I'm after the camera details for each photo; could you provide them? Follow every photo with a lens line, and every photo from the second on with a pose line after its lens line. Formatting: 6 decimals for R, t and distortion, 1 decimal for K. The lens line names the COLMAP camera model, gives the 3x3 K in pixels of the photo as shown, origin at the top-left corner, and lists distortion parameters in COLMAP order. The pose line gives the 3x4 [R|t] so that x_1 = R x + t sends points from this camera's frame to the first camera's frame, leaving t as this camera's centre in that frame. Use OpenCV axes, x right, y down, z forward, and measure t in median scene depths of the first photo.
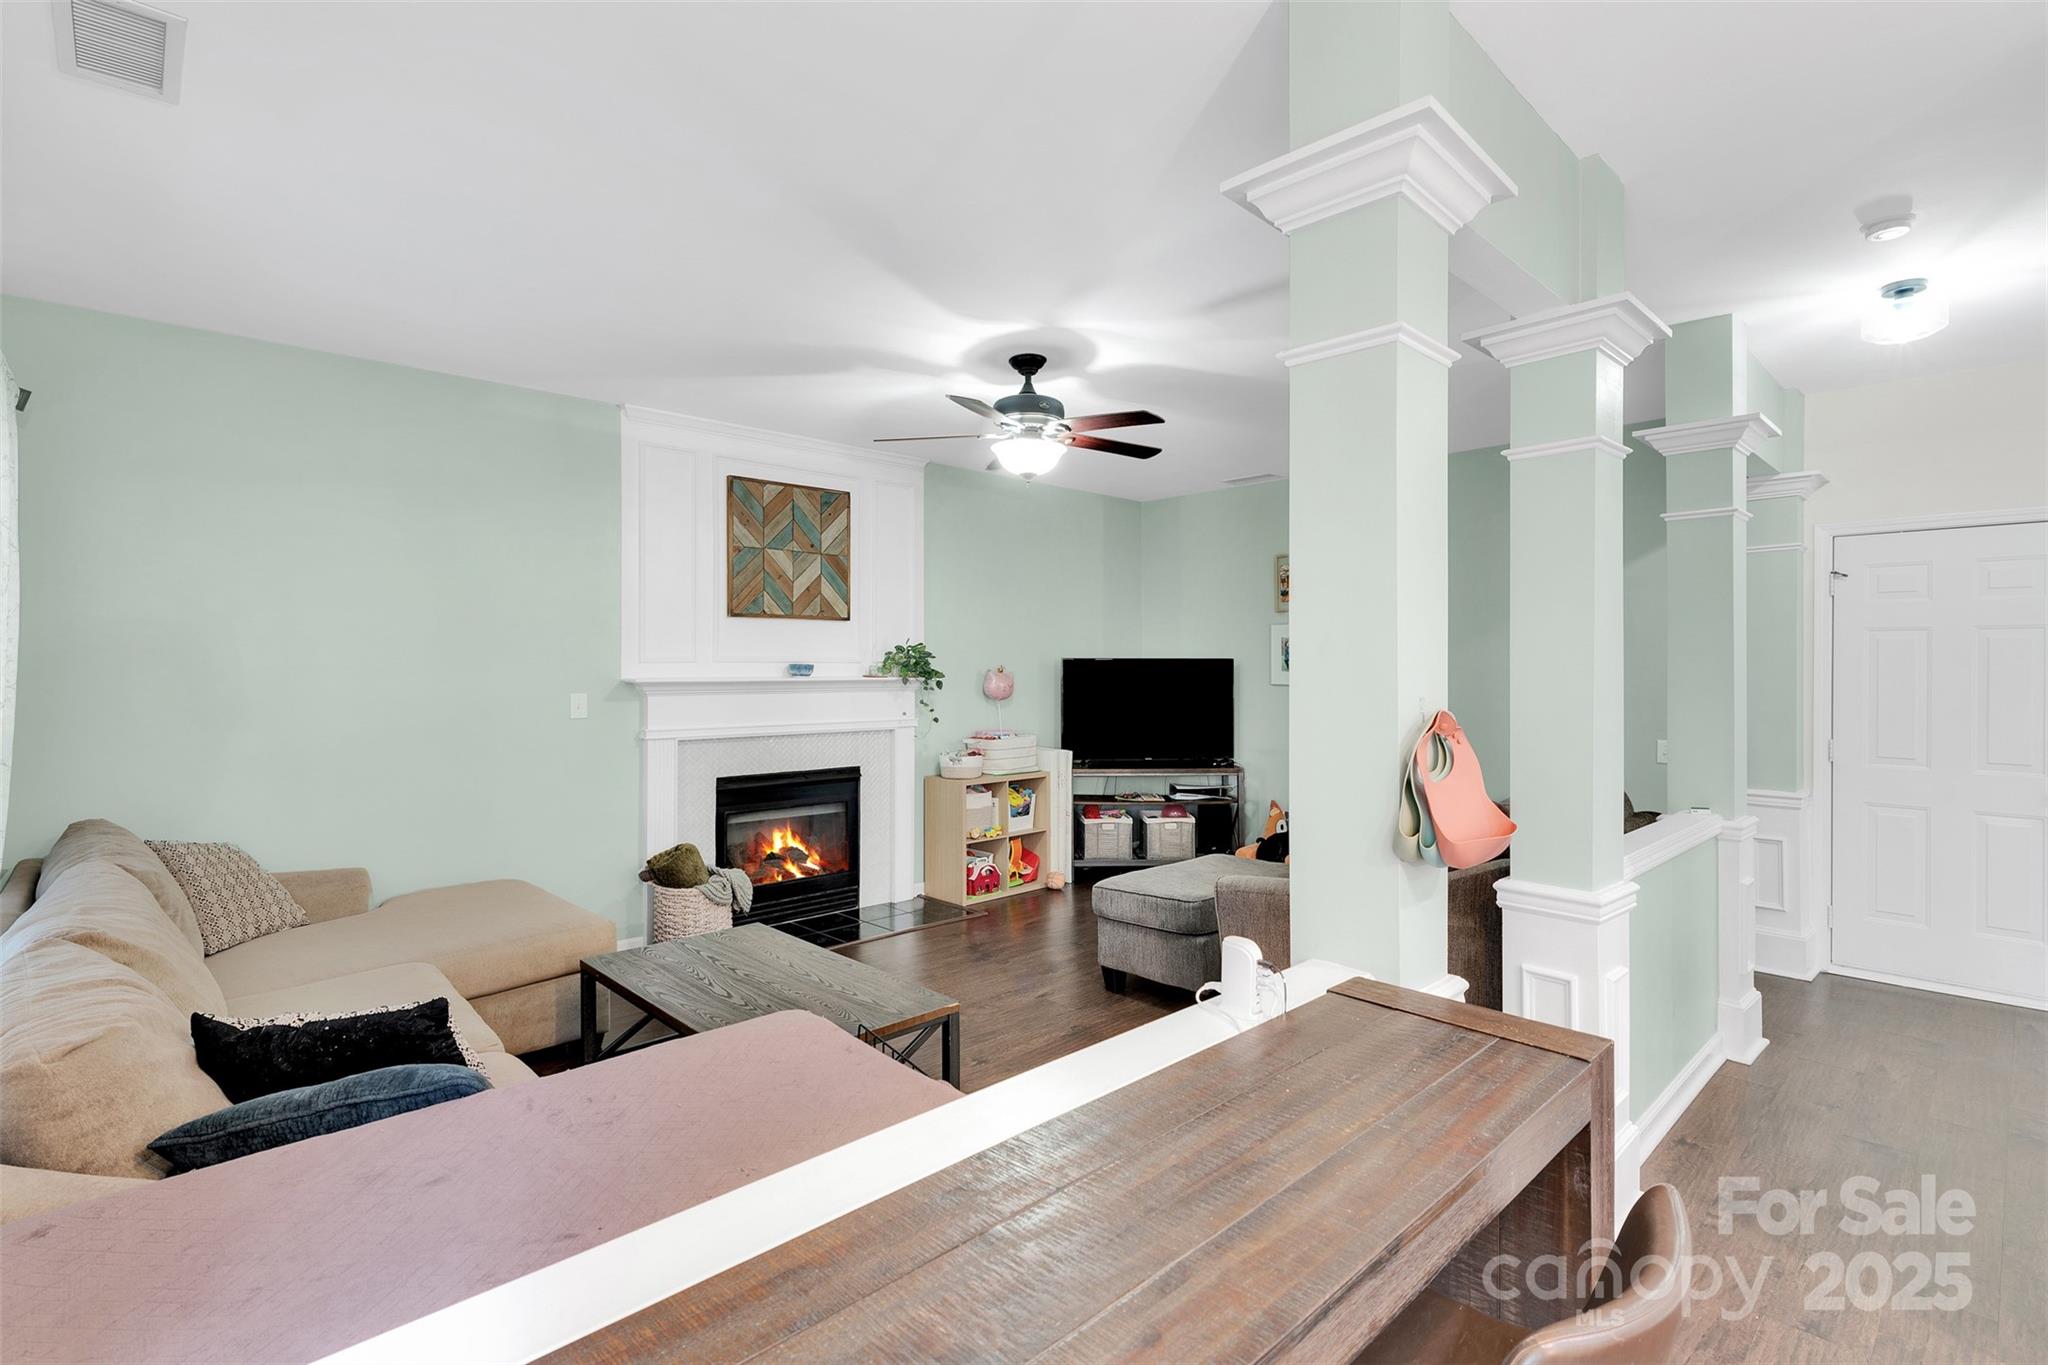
lens RADIAL K [[955.6, 0, 1031.8], [0, 955.6, 670.4], [0, 0, 1]] dist [0.000603, -0.000536]
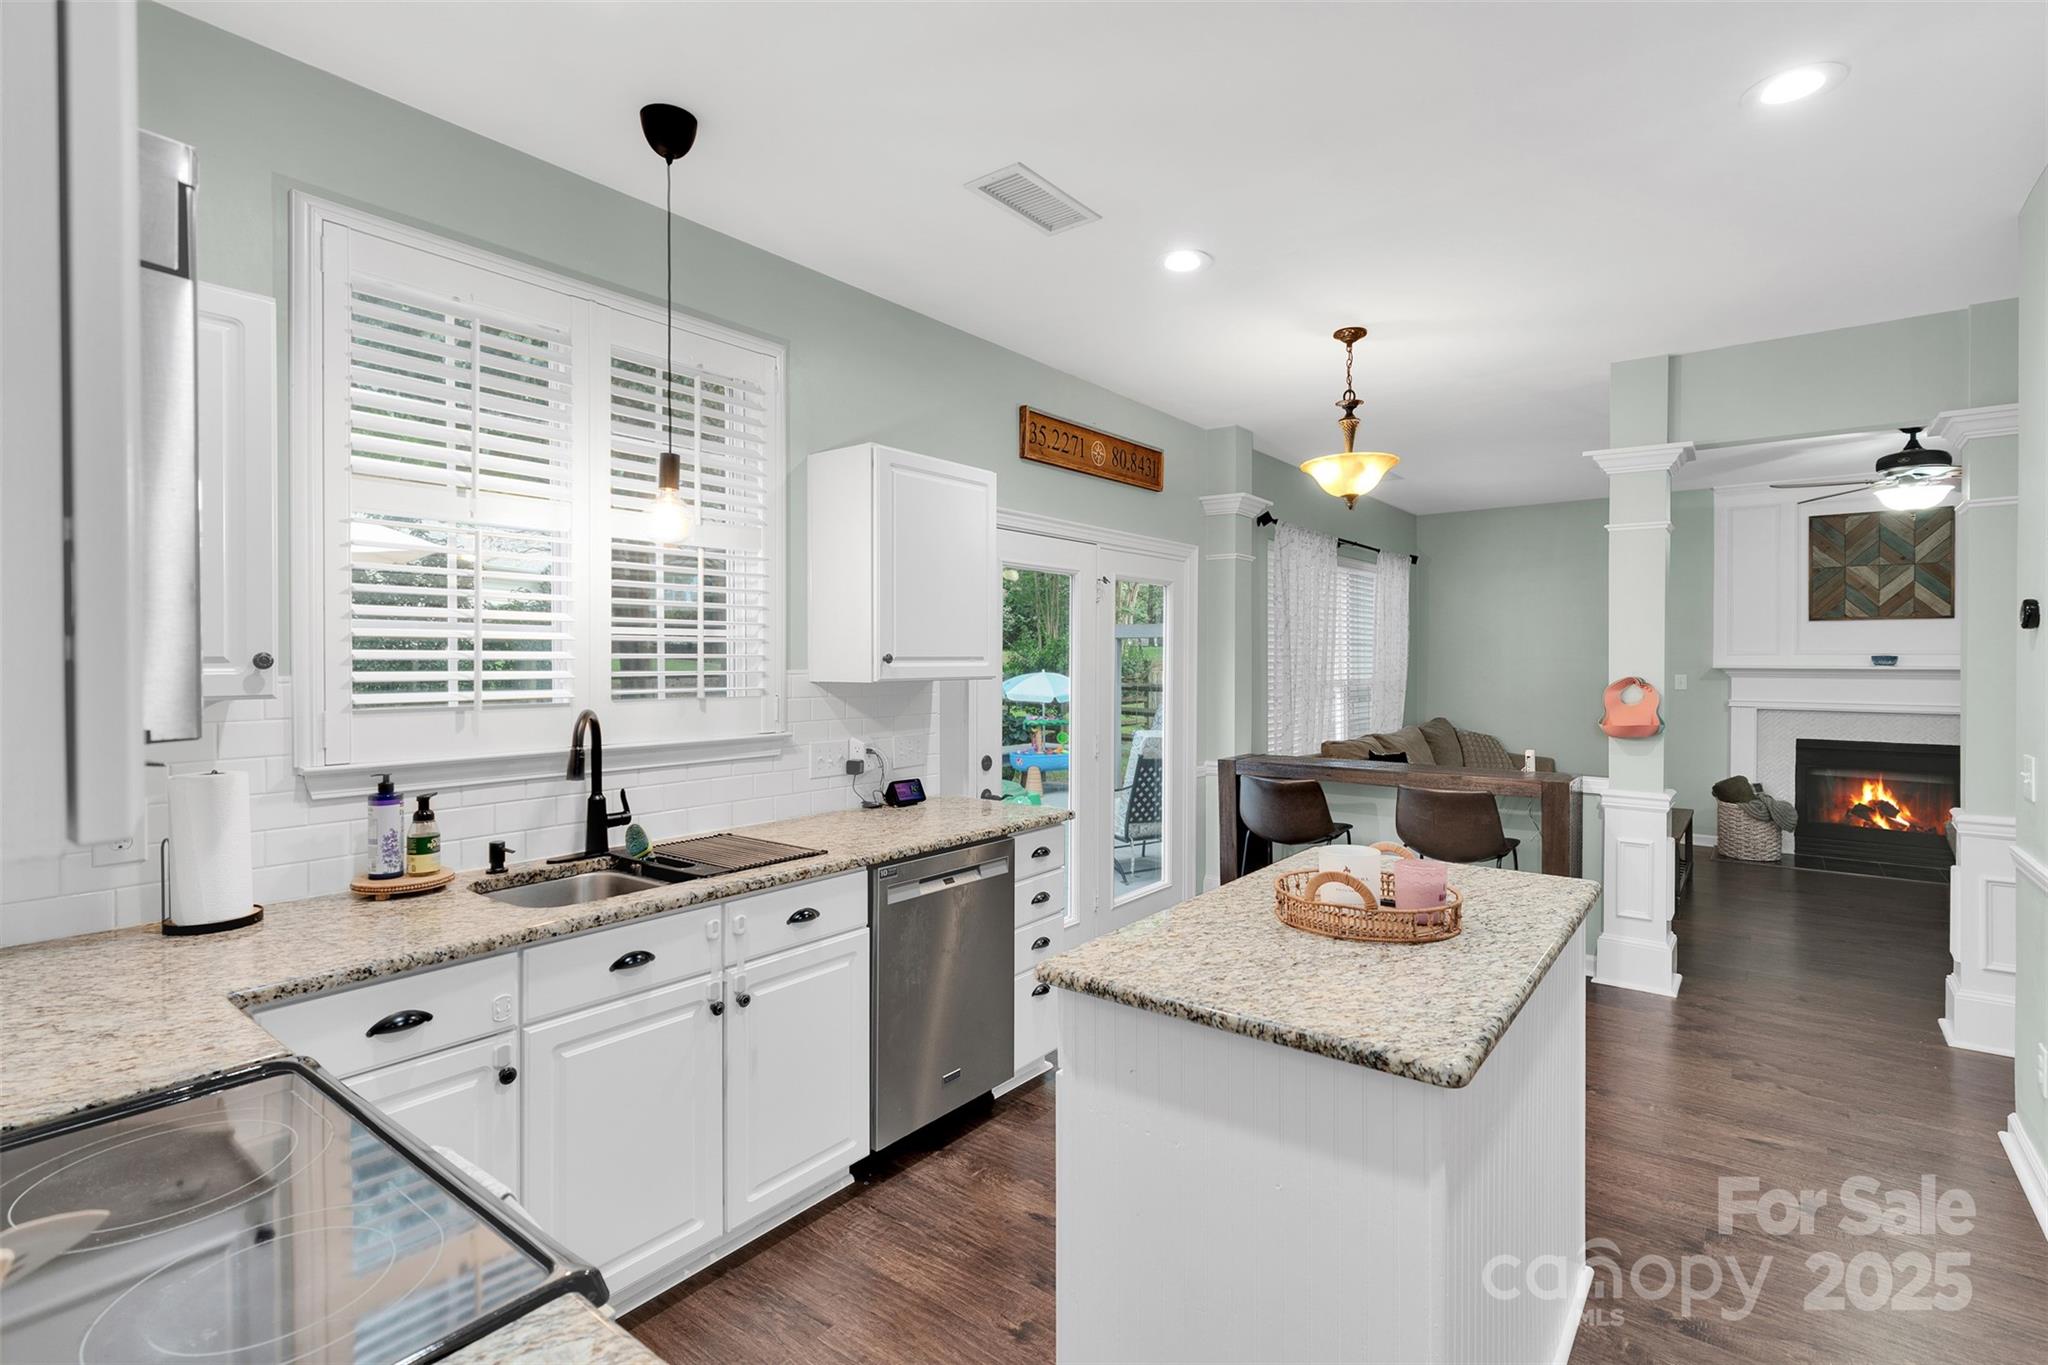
lens RADIAL K [[949.5, 0, 1031.8], [0, 949.5, 662.8], [0, 0, 1]] dist [0.002566, 0.000211]
pose [[0.157507, 0.002302, -0.987515, 0.823064], [-0.003217, 0.999993, 0.001818, 0.003999], [0.987513, 0.002890, 0.157513, -0.293779]]
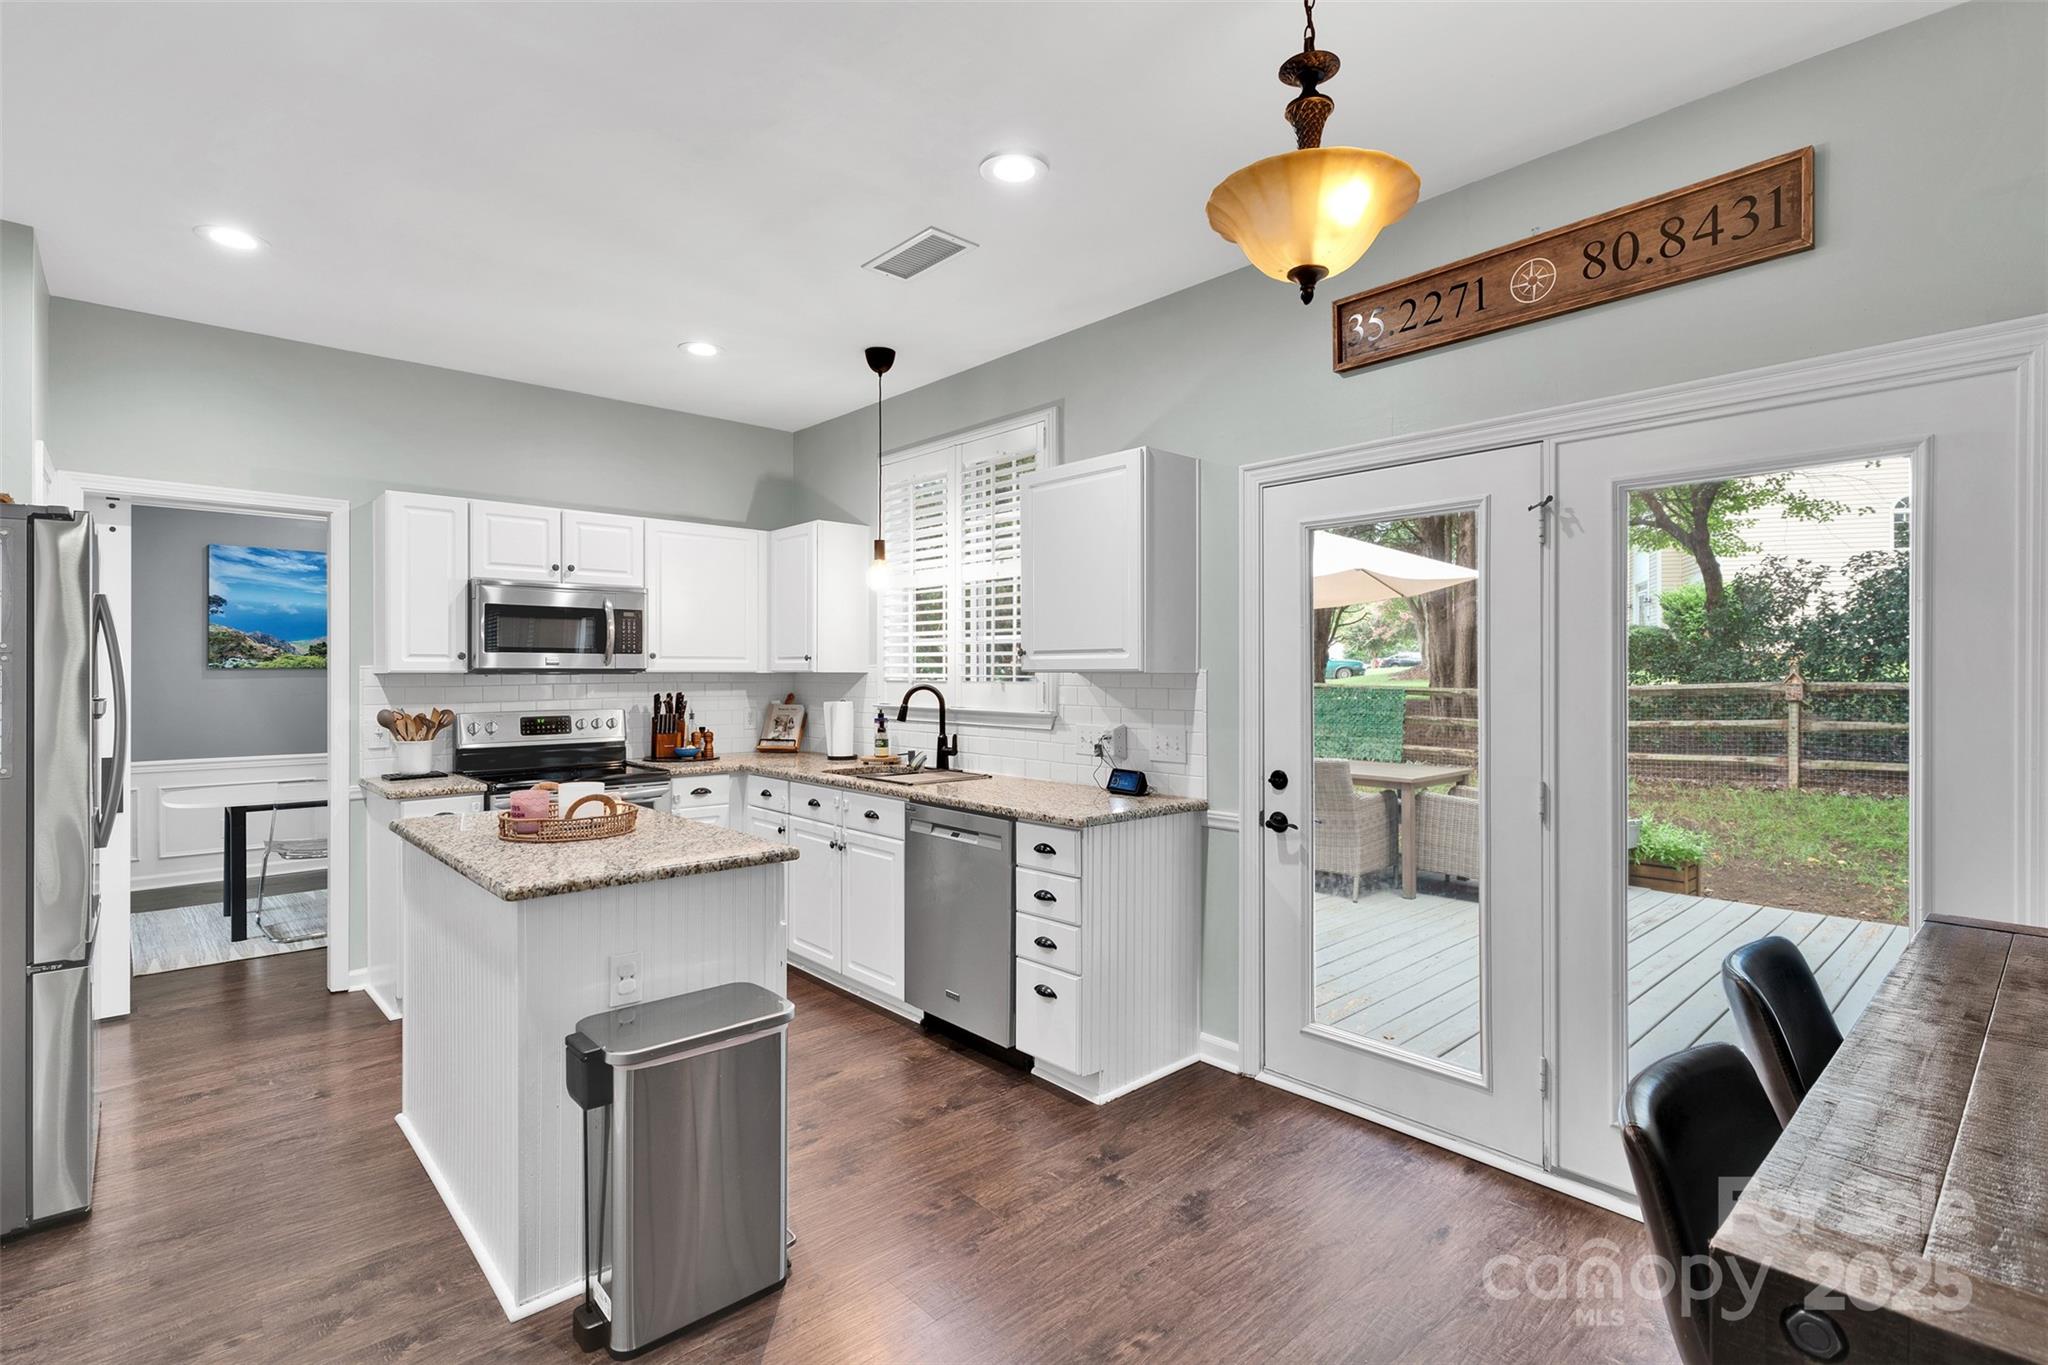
lens RADIAL K [[967.1, 0, 1018.3], [0, 967.1, 669.1], [0, 0, 1]] dist [0.000553, -0.000359]
pose [[-0.999765, 0.001977, 0.021583, 0.256053], [0.002076, 0.999987, 0.004579, 0.011013], [-0.021574, 0.004623, -0.999757, 0.375462]]
